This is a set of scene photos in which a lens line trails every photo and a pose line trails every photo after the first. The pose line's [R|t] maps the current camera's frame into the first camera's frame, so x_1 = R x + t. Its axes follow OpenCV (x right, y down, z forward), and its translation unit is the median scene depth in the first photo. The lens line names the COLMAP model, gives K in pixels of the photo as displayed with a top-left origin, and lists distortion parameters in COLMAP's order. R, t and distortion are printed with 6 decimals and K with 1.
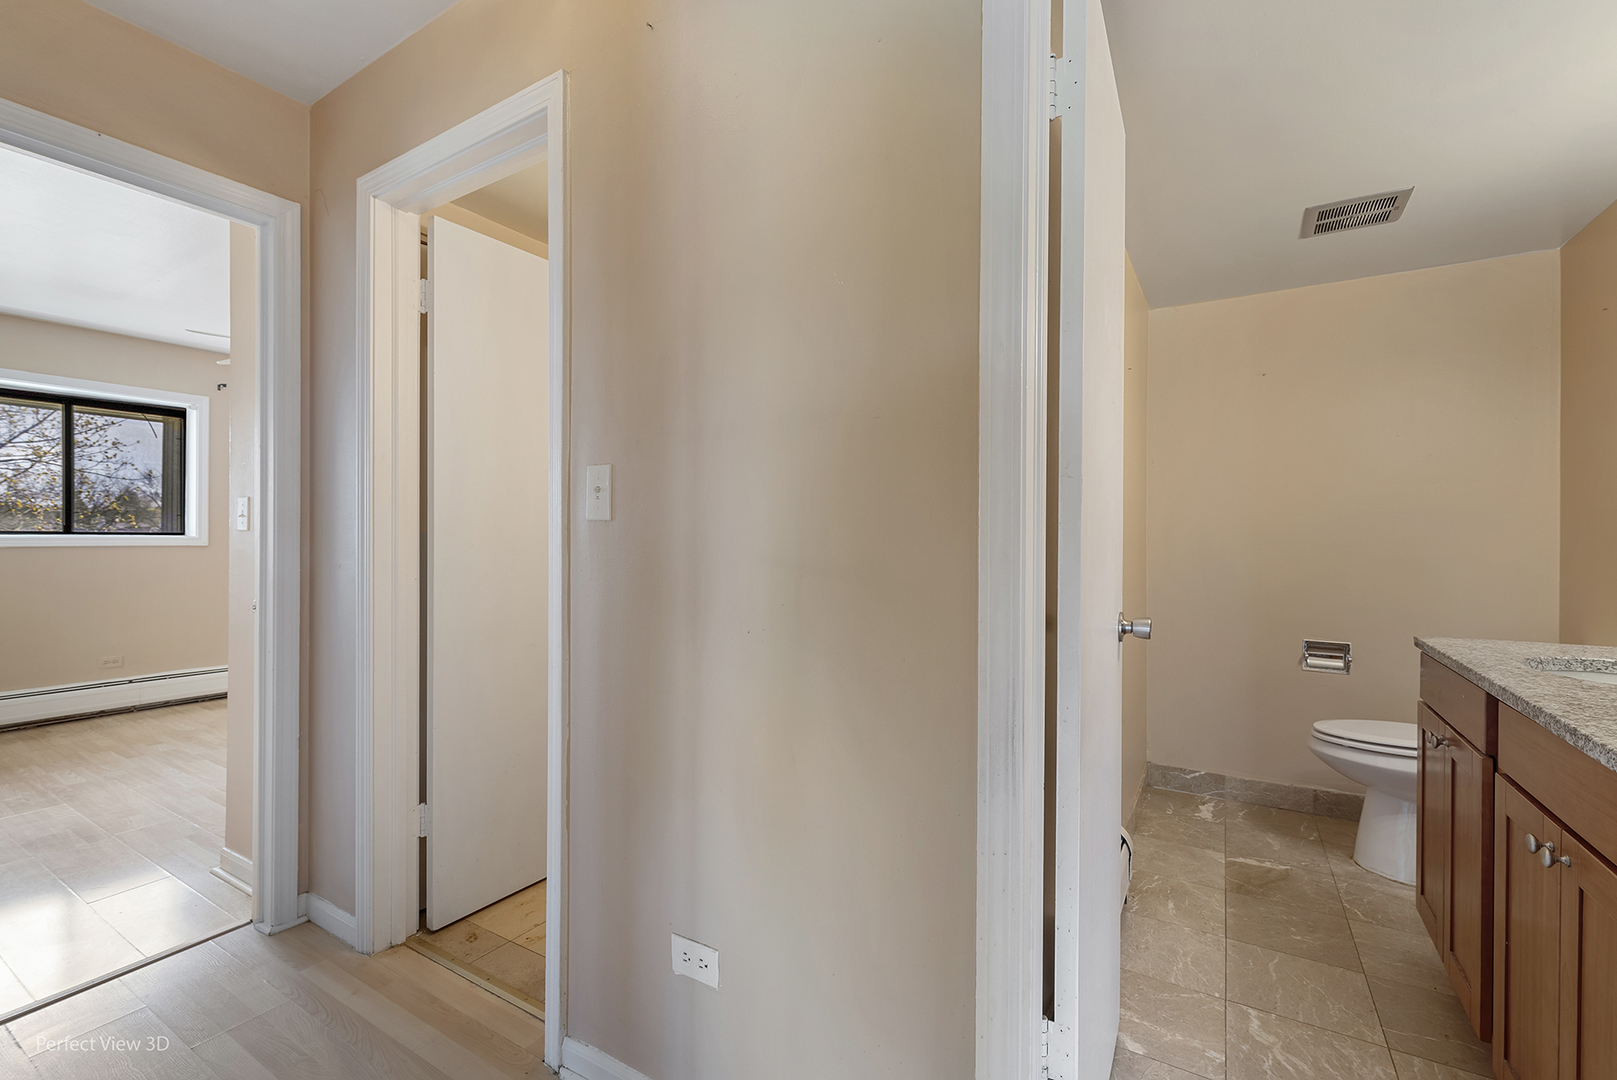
lens RADIAL K [[686.1, 0, 808.5], [0, 686.1, 540.0], [0, 0, 1]] dist [0.000151, -0.000244]
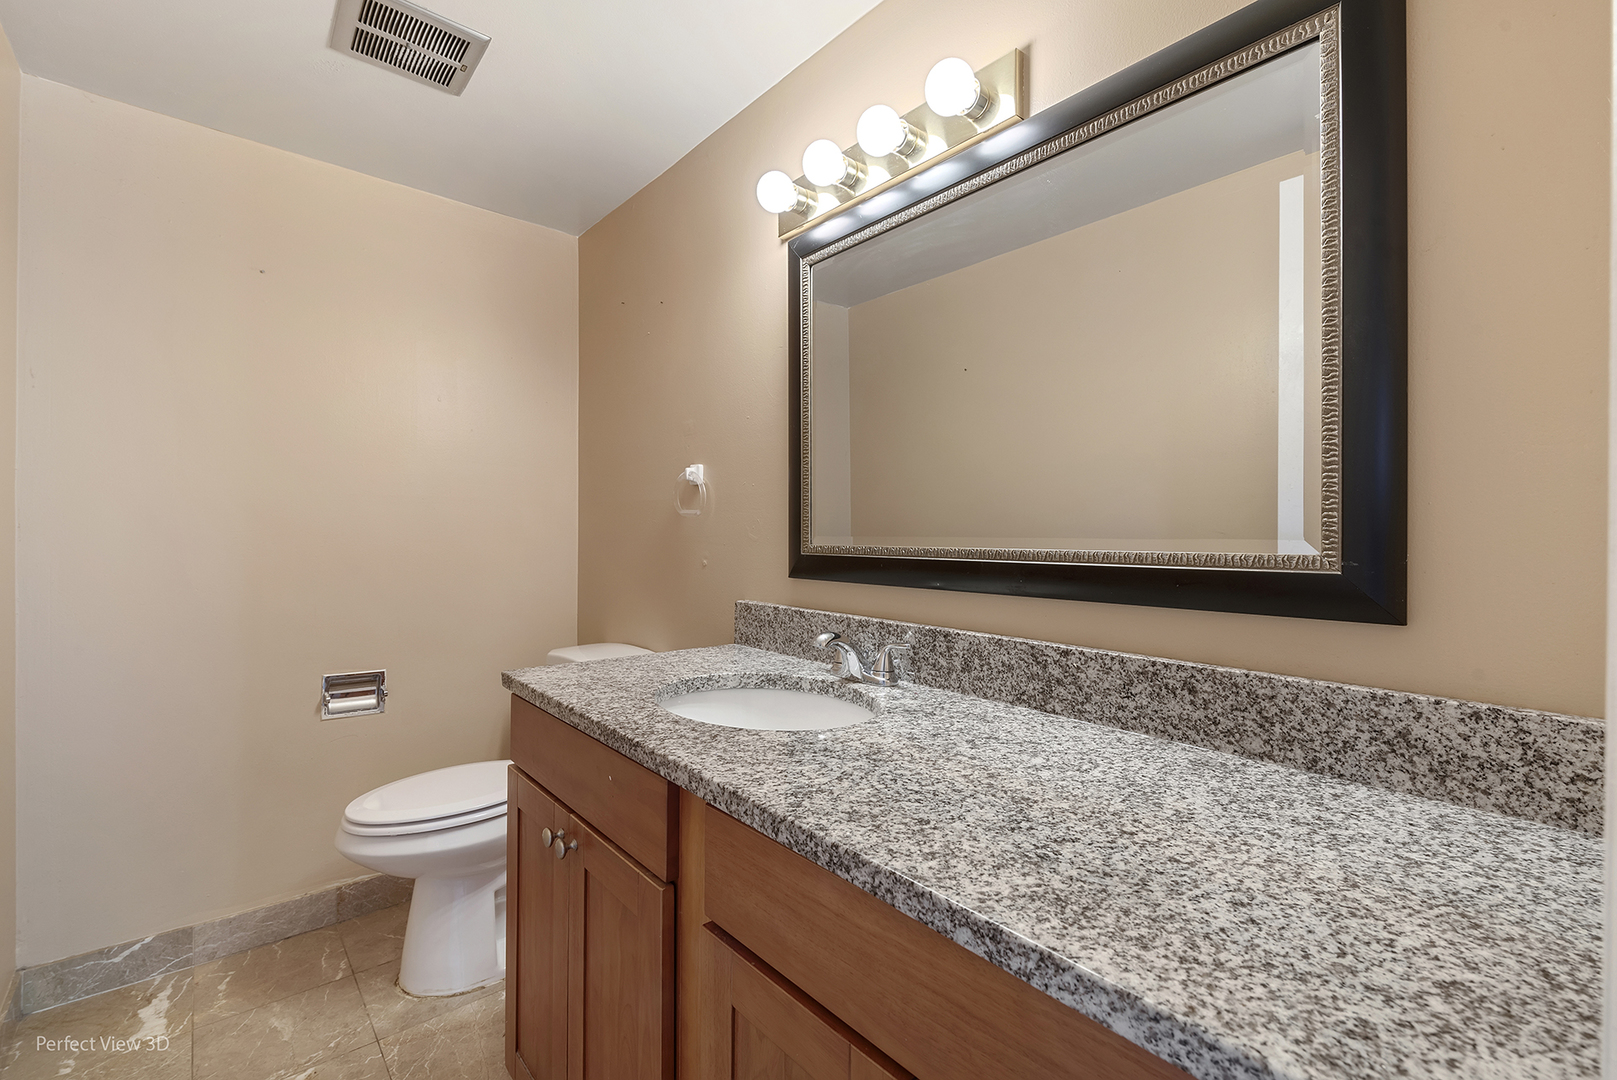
lens RADIAL K [[725.7, 0, 833.2], [0, 725.7, 529.0], [0, 0, 1]] dist [0.000517, -0.000713]
pose [[0.301759, -0.000368, 0.953384, 0.220419], [0.000236, 1.000000, 0.000311, -0.002171], [-0.953384, 0.000131, 0.301759, 0.353261]]
